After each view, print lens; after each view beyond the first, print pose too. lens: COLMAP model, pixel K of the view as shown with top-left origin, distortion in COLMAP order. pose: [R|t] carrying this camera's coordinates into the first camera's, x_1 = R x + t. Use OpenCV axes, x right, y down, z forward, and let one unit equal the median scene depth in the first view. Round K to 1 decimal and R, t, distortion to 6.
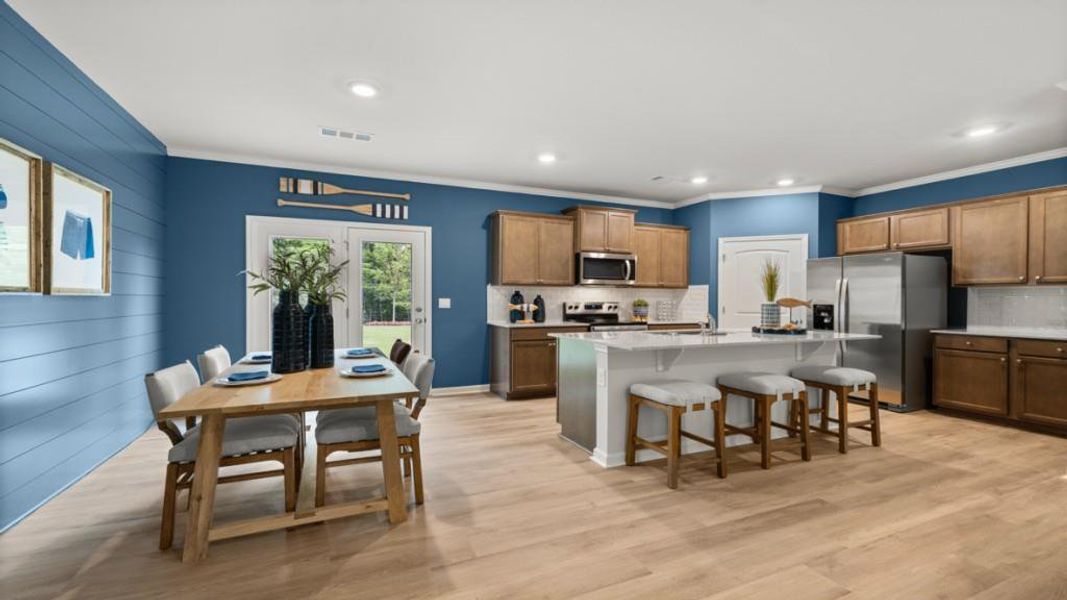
lens RADIAL K [[446.3, 0, 530.0], [0, 446.3, 302.5], [0, 0, 1]] dist [-0.000443, 0.000101]
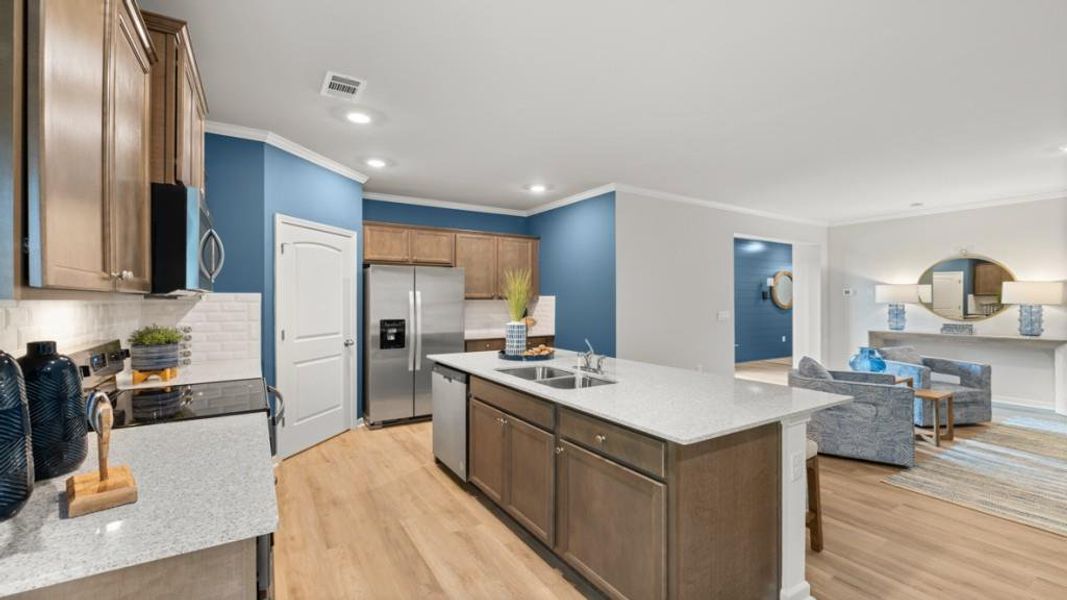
lens RADIAL K [[446.3, 0, 530.0], [0, 446.3, 302.5], [0, 0, 1]] dist [-0.000443, 0.000101]
pose [[-0.141500, -0.012114, 0.989864, -0.261295], [0.003769, 0.999911, 0.012775, -0.043566], [-0.989931, 0.005538, -0.141442, 0.968292]]
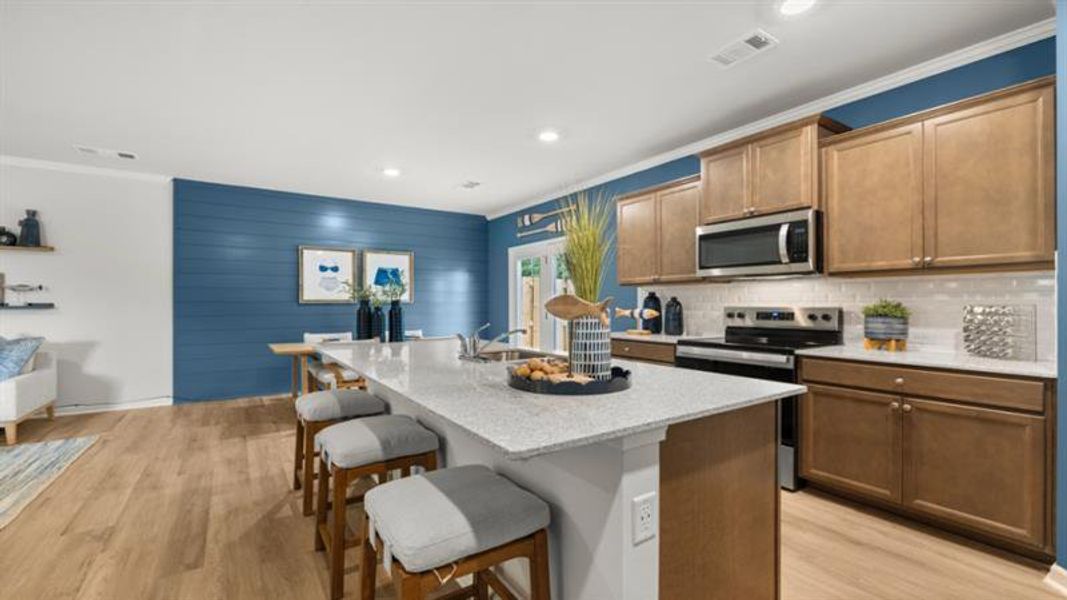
lens RADIAL K [[446.3, 0, 530.0], [0, 446.3, 302.5], [0, 0, 1]] dist [-0.000443, 0.000101]
pose [[0.174835, -0.006528, -0.984576, 0.822545], [-0.002822, 0.999971, -0.007131, -0.002038], [0.984594, 0.004025, 0.174812, 0.779698]]
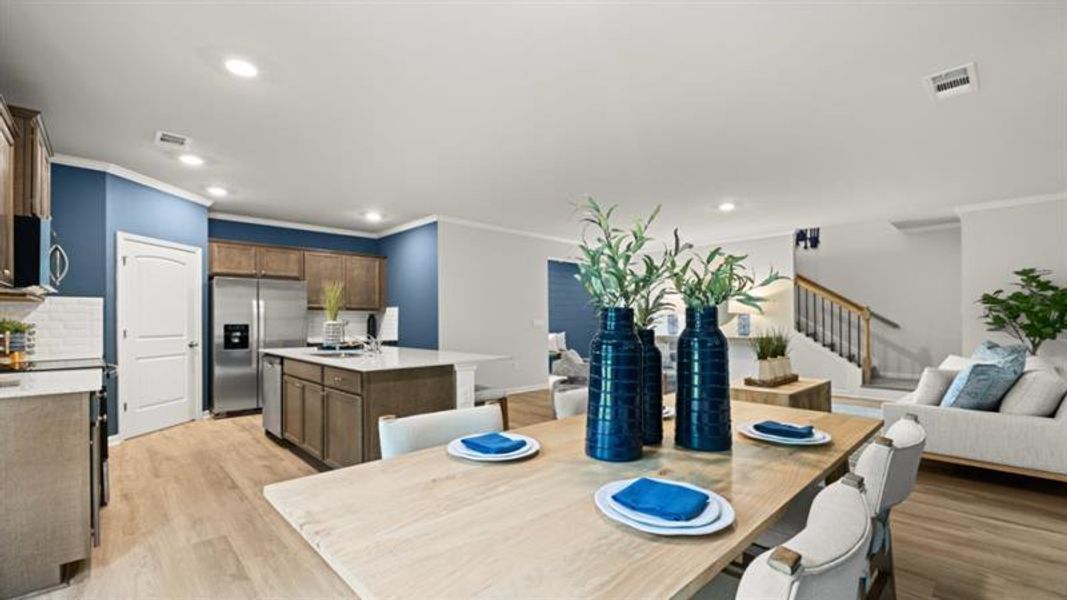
lens RADIAL K [[454.1, 0, 531.1], [0, 454.1, 322.4], [0, 0, 1]] dist [-0.002407, -0.000366]
pose [[-0.337284, -0.007231, 0.941375, -0.591654], [0.005740, 0.999936, 0.009738, -0.006888], [-0.941385, 0.008688, -0.337221, 0.811990]]
